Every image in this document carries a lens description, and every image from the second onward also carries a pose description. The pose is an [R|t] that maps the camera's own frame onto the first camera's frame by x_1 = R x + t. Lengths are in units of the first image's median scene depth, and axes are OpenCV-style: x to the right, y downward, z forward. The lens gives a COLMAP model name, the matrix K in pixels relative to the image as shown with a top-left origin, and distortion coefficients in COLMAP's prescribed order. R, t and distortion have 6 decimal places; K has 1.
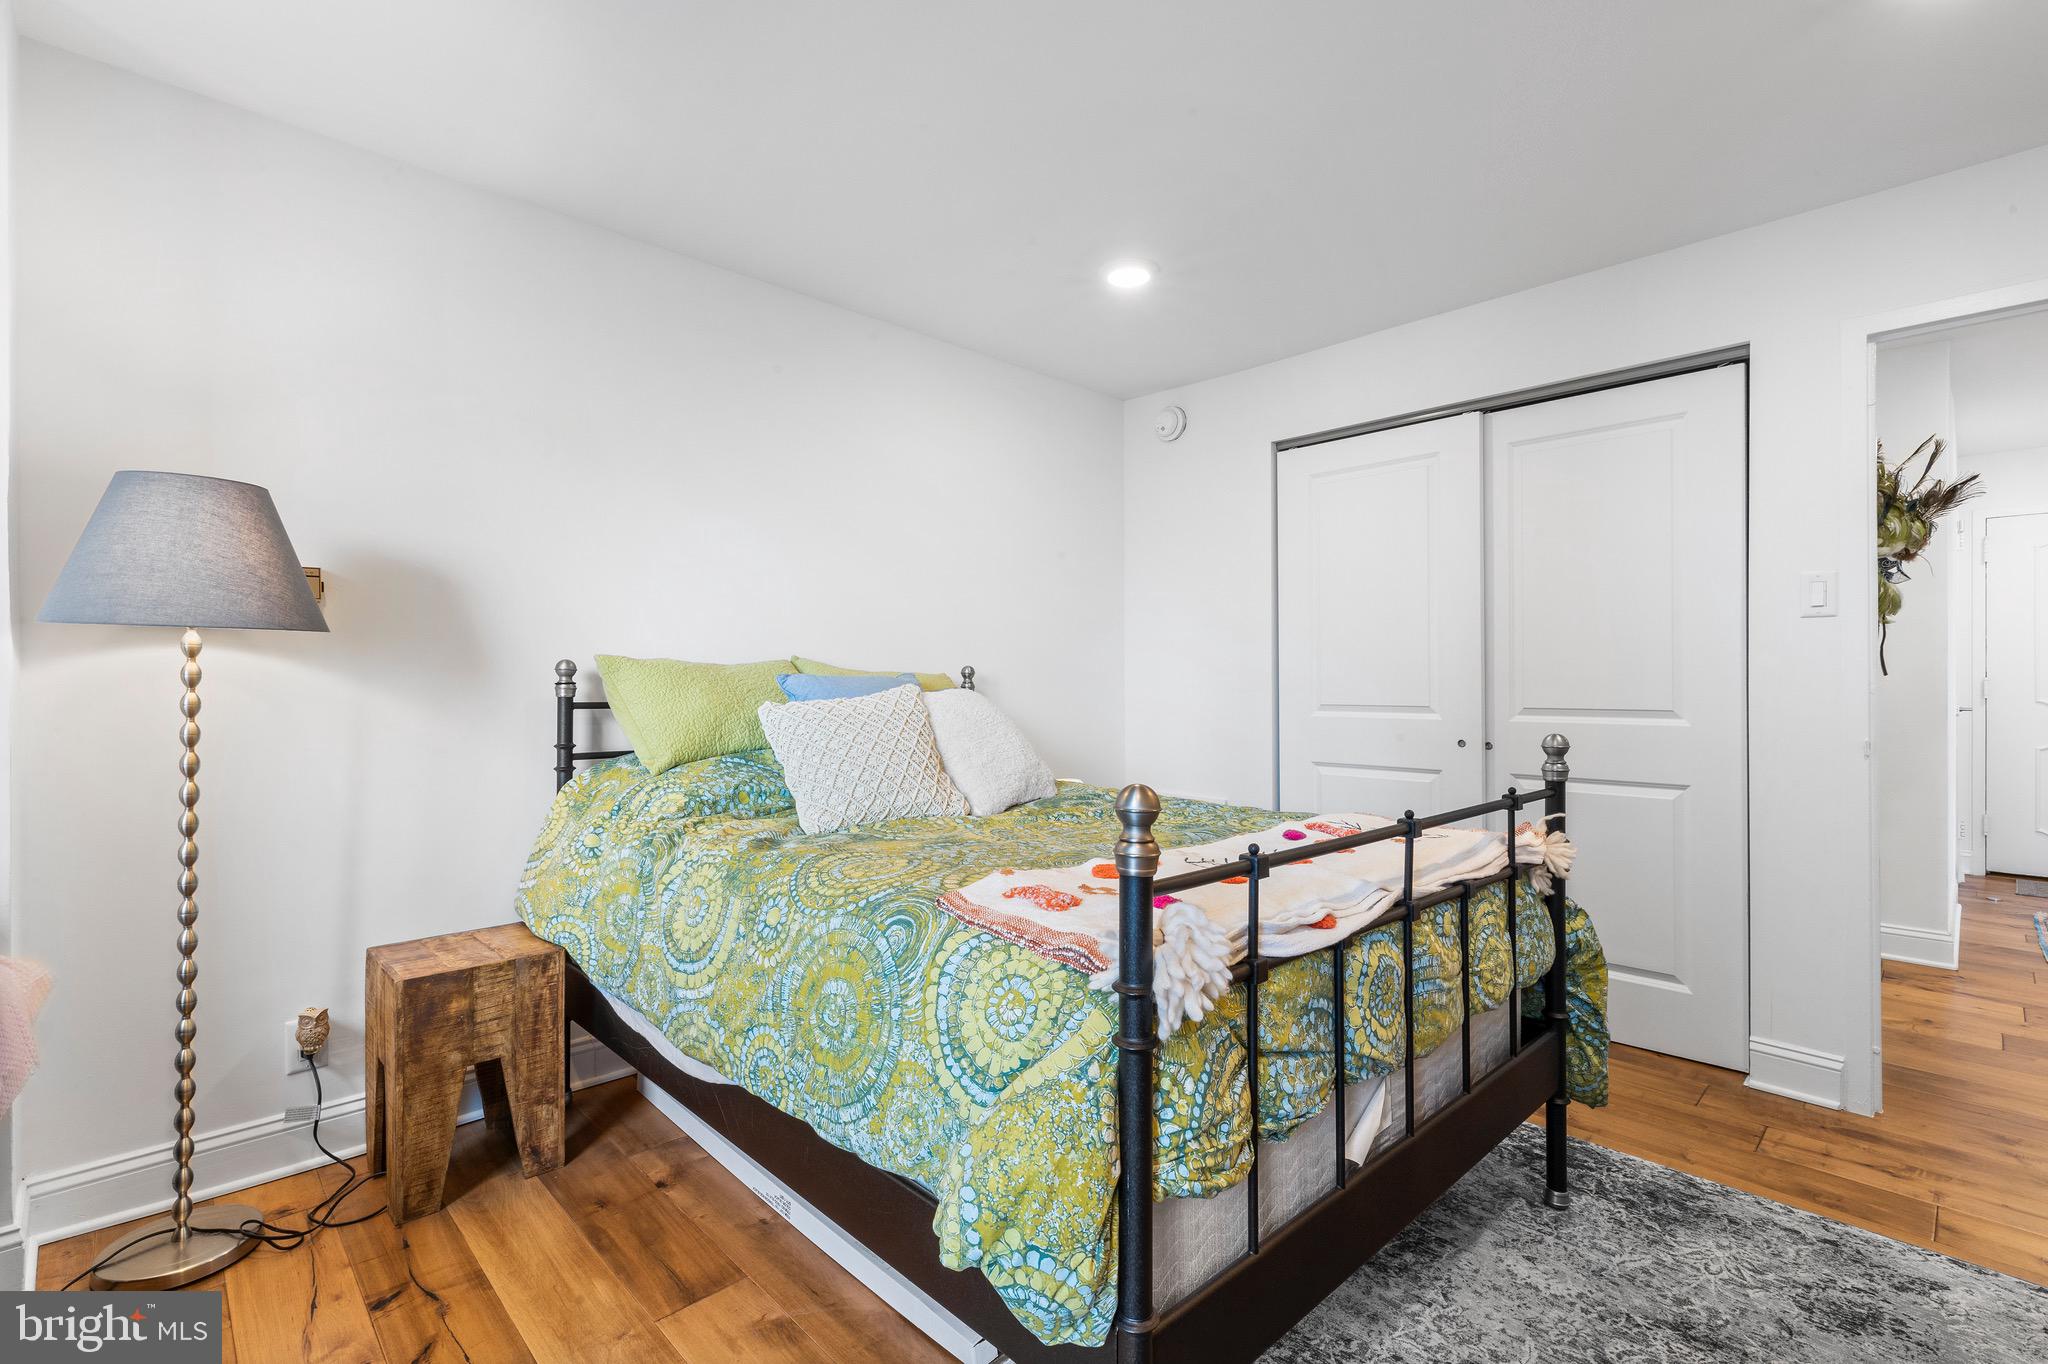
lens RADIAL K [[925.7, 0, 1029.4], [0, 925.7, 679.8], [0, 0, 1]] dist [0.002954, -0.000352]
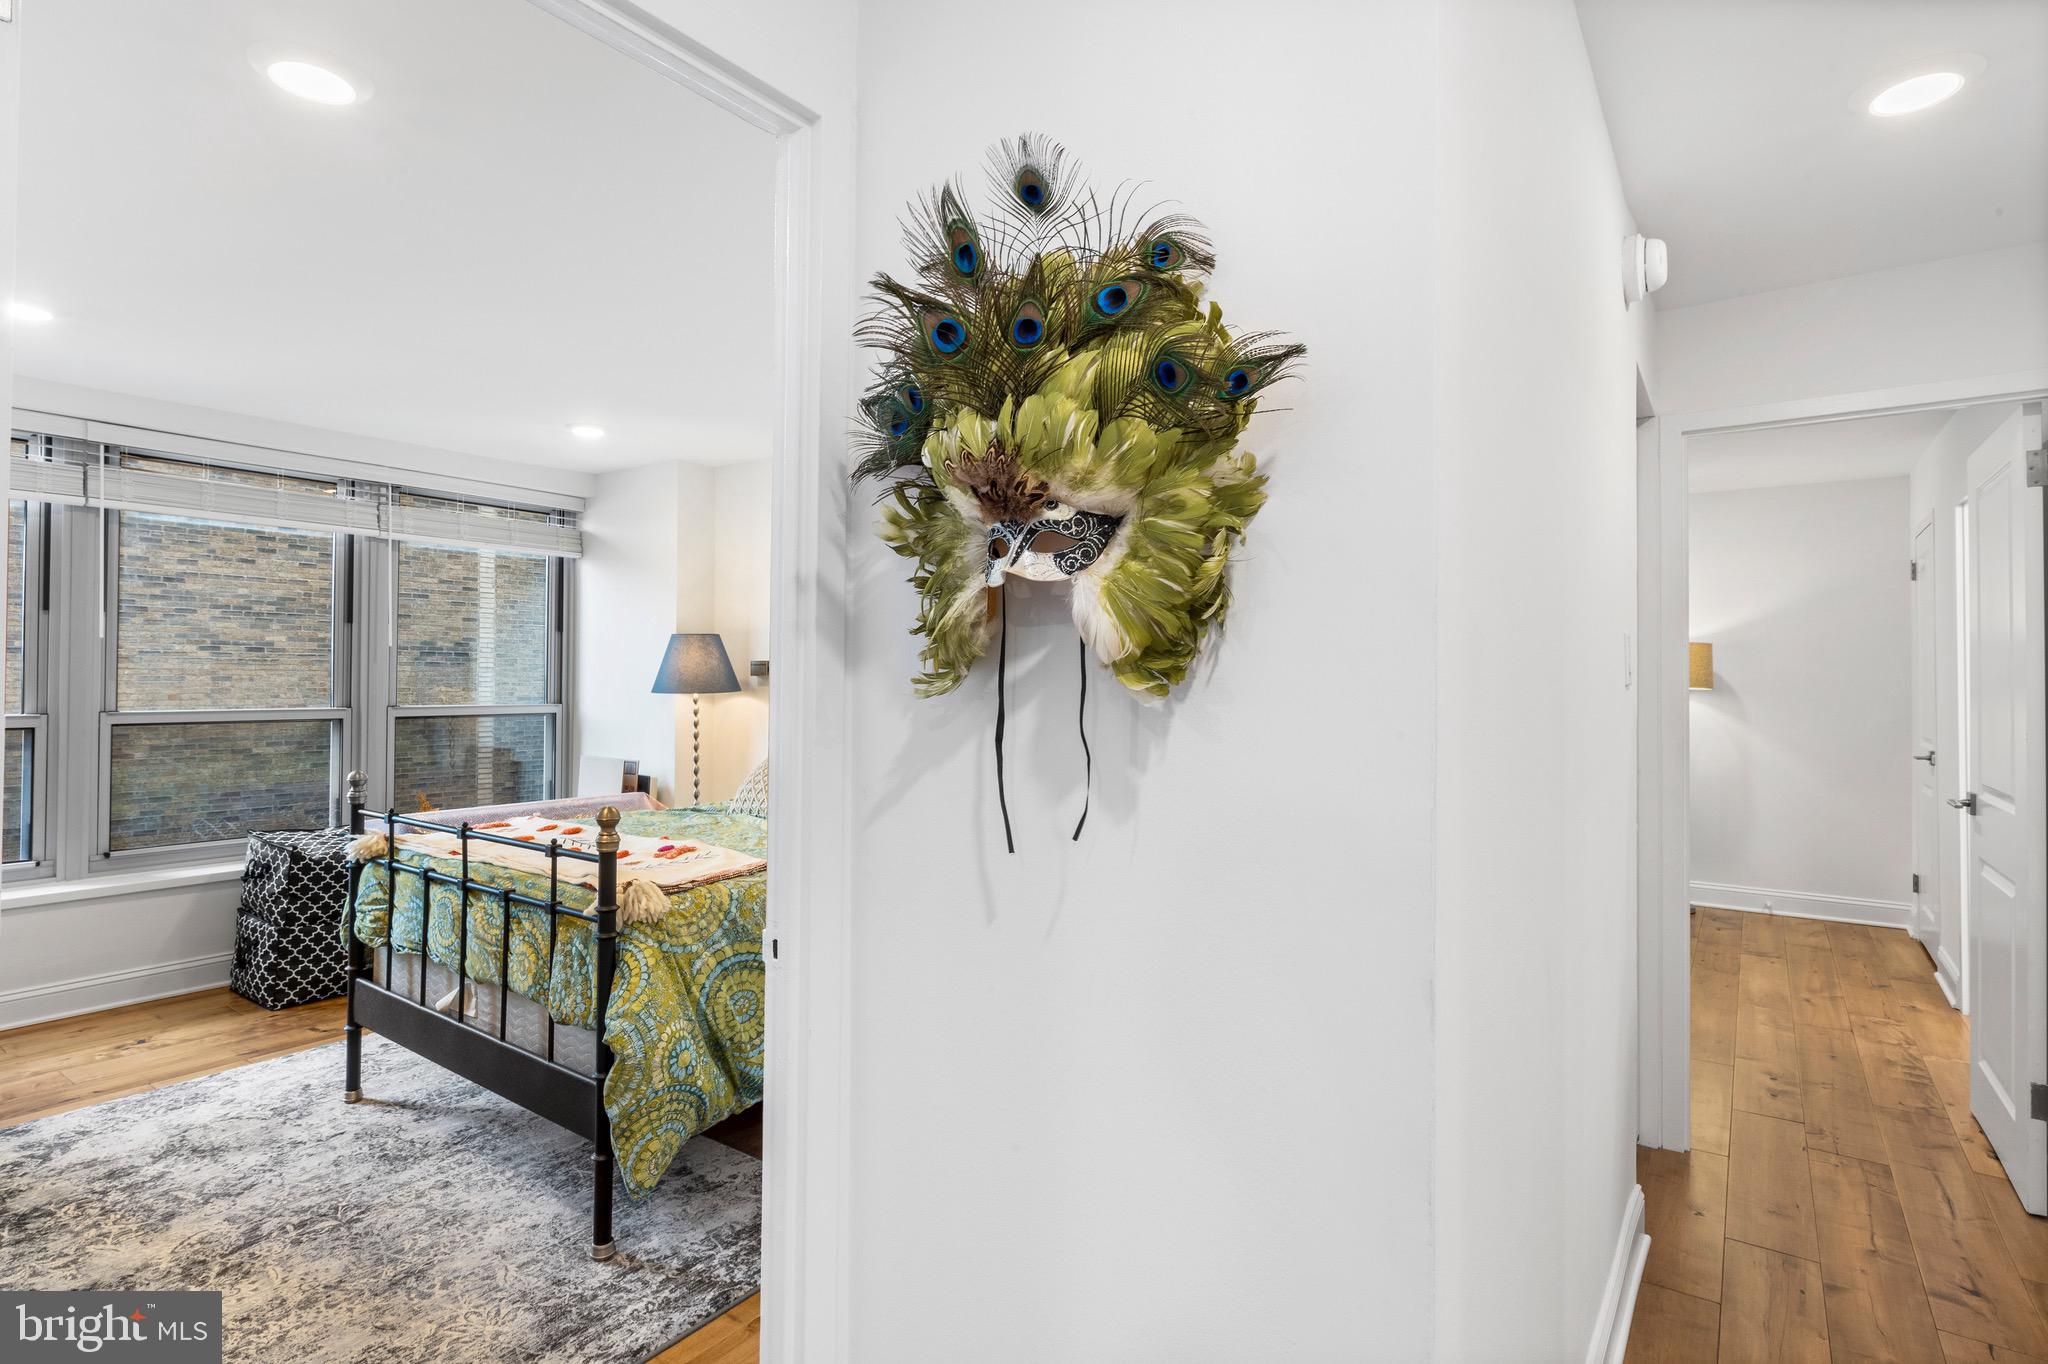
lens RADIAL K [[1026.1, 0, 1027.3], [0, 1026.1, 675.7], [0, 0, 1]] dist [-0.002447, -0.001064]
pose [[0.175608, -0.002204, -0.984458, 1.981708], [-0.003277, 0.999991, -0.002824, -0.094252], [0.984455, 0.003722, 0.175599, 1.403236]]
